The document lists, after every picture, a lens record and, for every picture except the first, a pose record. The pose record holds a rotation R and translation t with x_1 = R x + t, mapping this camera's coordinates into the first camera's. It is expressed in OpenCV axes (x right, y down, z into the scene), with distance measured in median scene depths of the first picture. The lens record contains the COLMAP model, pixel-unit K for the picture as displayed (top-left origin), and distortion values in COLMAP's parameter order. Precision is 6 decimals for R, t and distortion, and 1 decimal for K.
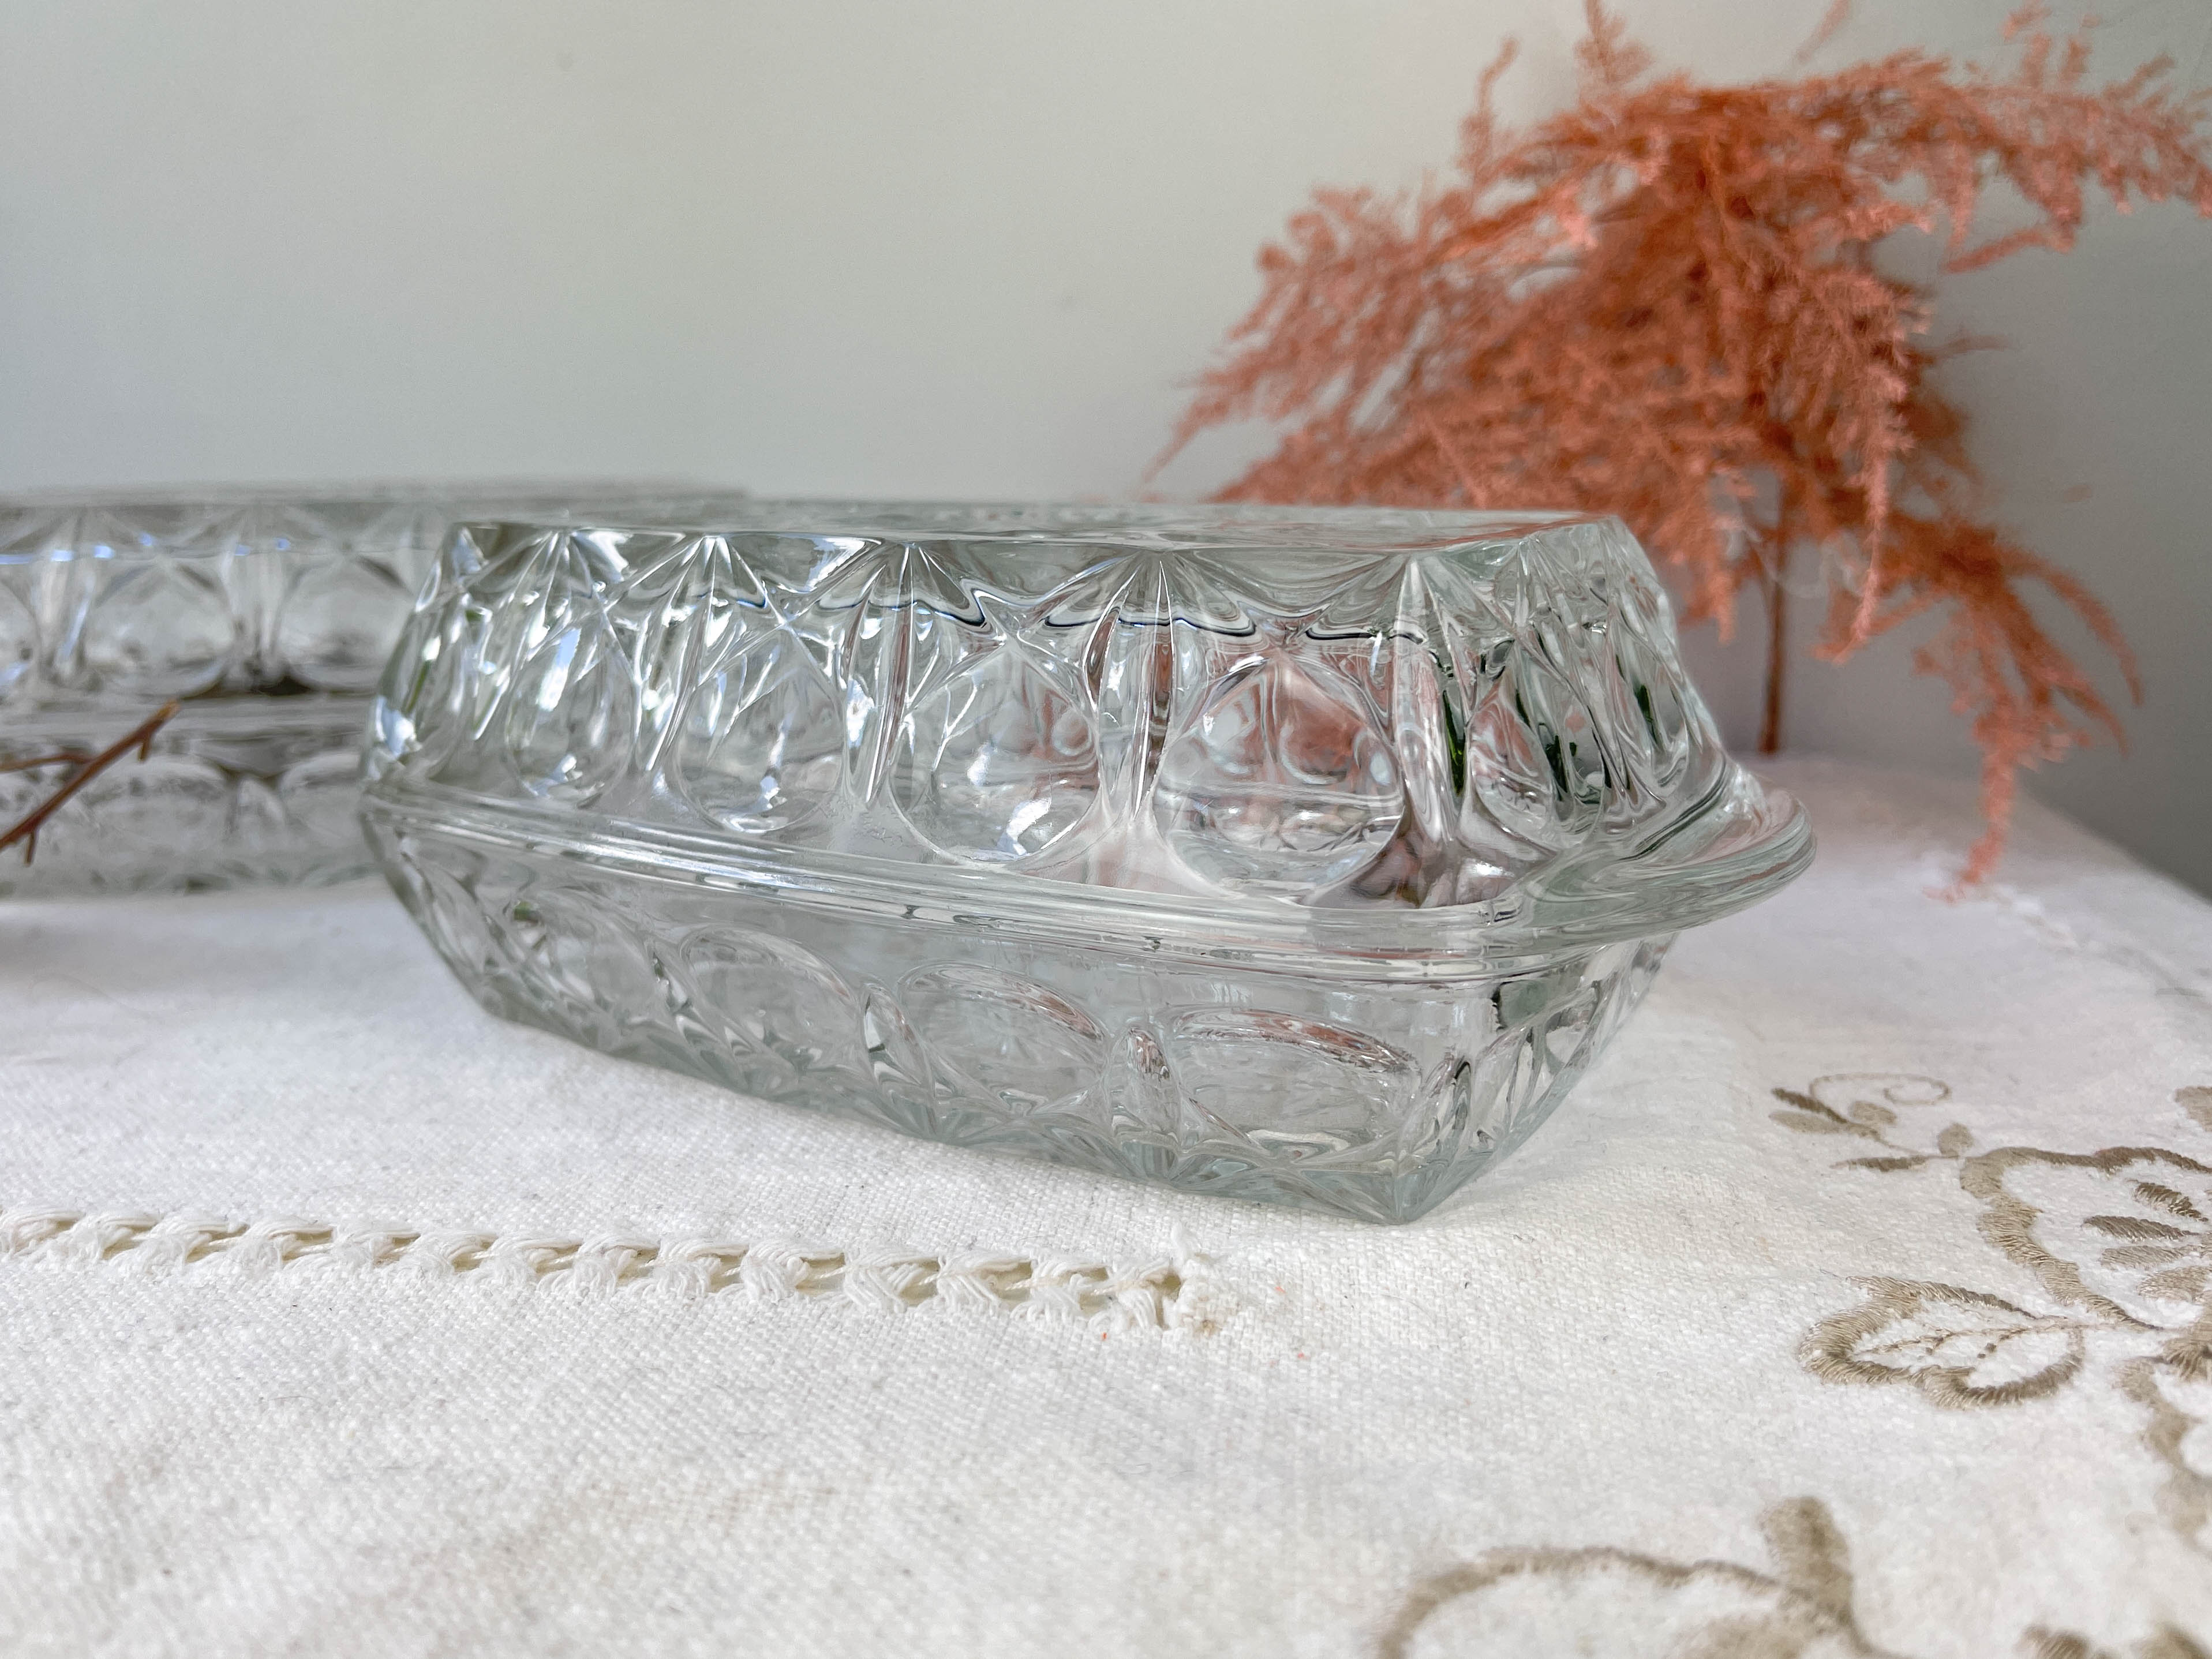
lens RADIAL K [[1676.5, 0, 1108.1], [0, 1676.5, 786.7], [0, 0, 1]] dist [0.069626, -0.101843]
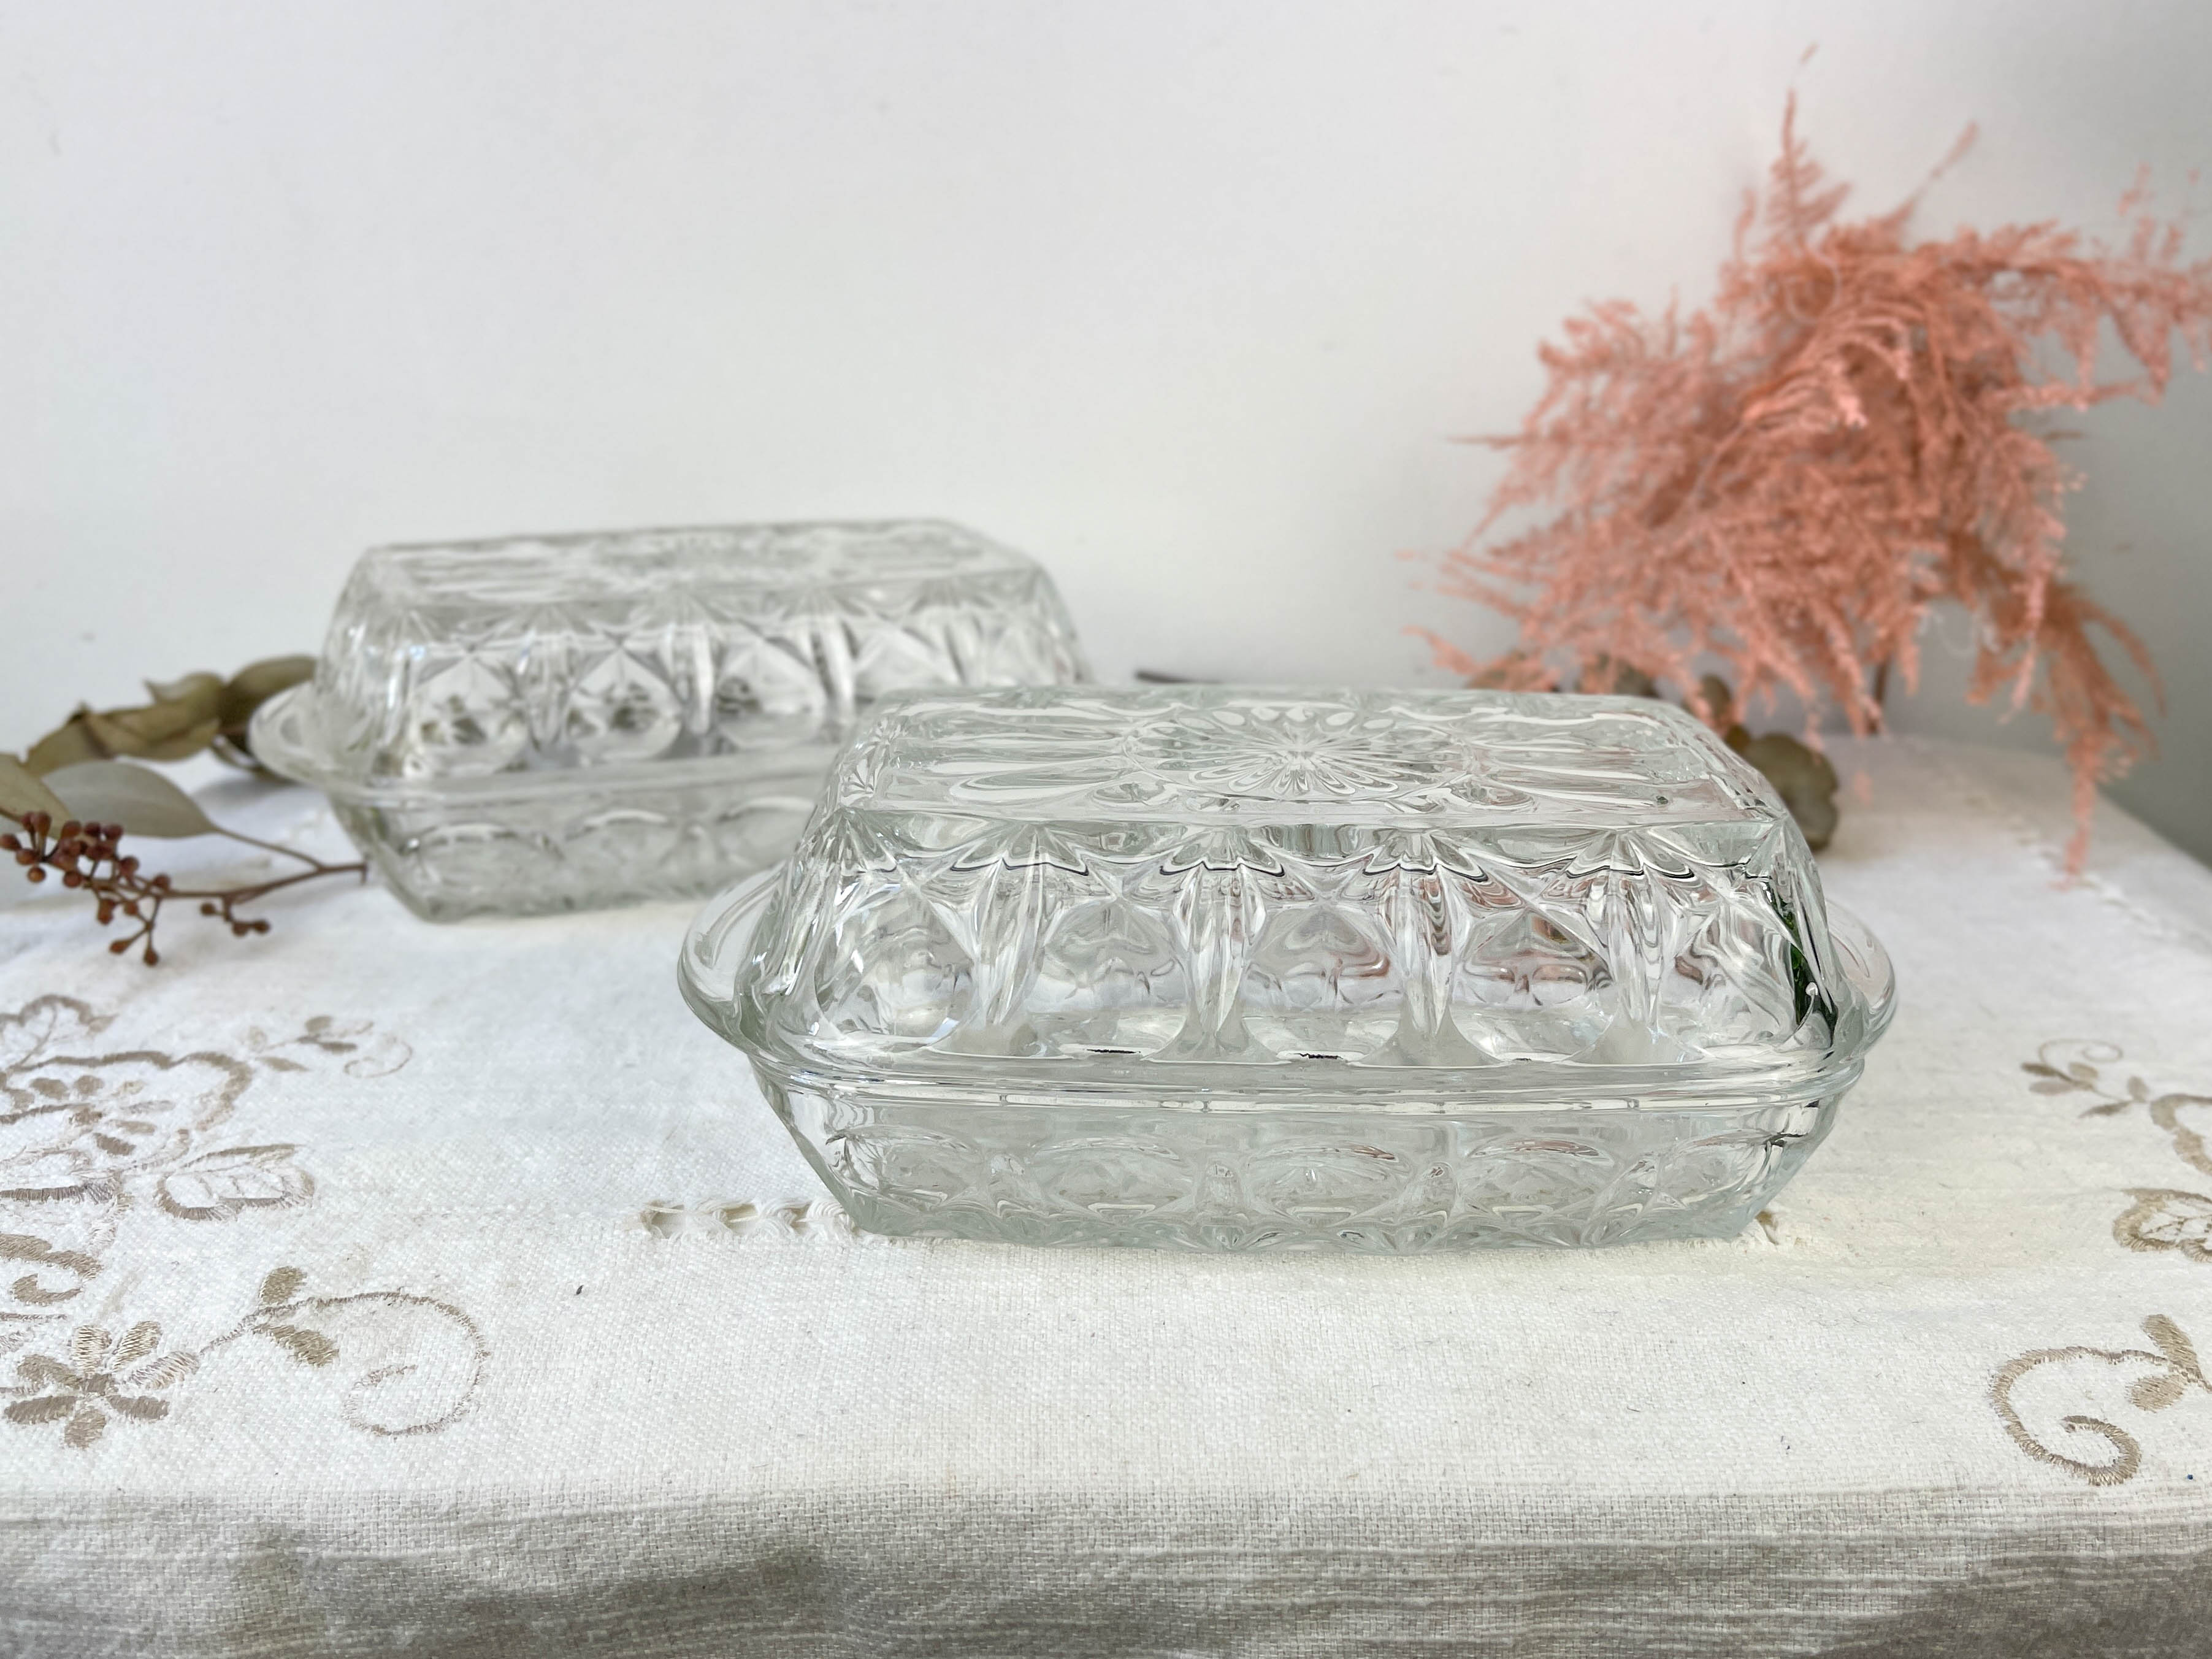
lens RADIAL K [[1718.9, 0, 1214.6], [0, 1718.9, 830.4], [0, 0, 1]] dist [0.014364, 0.000428]
pose [[0.989634, -0.015408, 0.142784, -0.392091], [-0.005372, 0.989560, 0.144018, -0.173978], [-0.143513, -0.143292, 0.979220, -0.300315]]
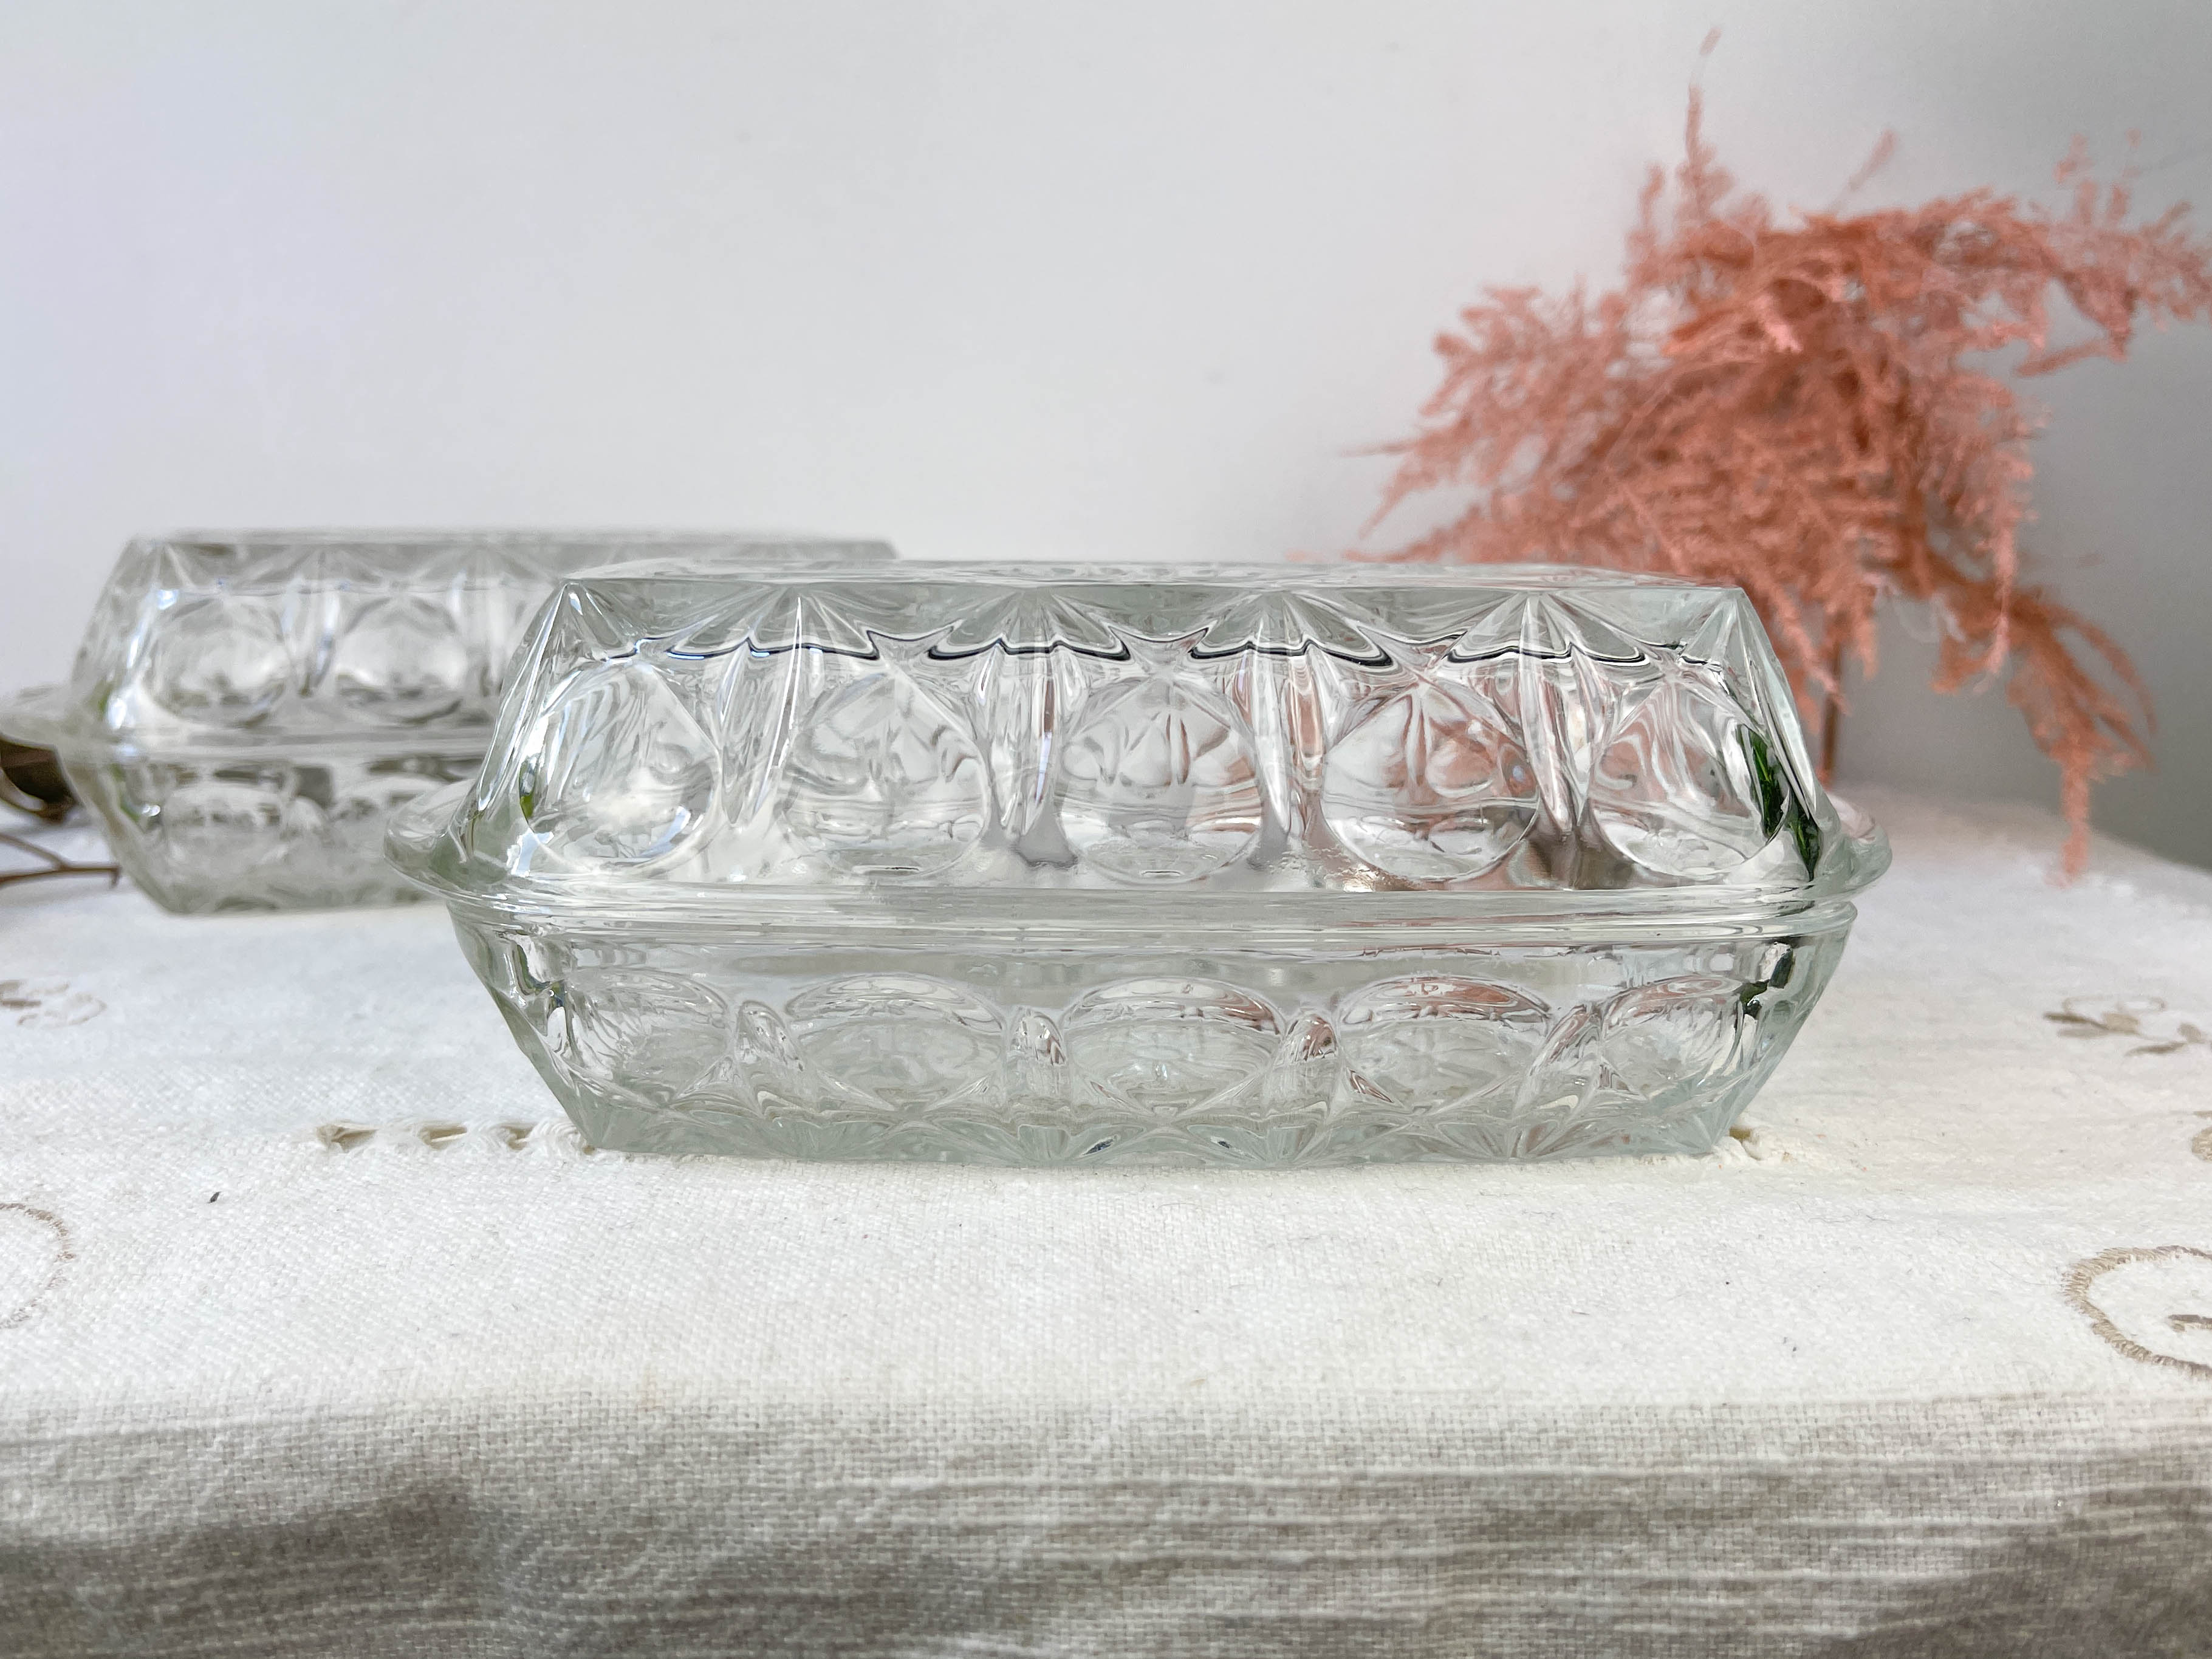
lens RADIAL K [[1711.4, 0, 1109.4], [0, 1711.4, 863.0], [0, 0, 1]] dist [0.041992, -0.057215]
pose [[0.992666, -0.009263, 0.120530, -0.324565], [0.008654, 0.999947, 0.005575, 0.035826], [-0.120575, -0.004491, 0.992694, -0.159873]]
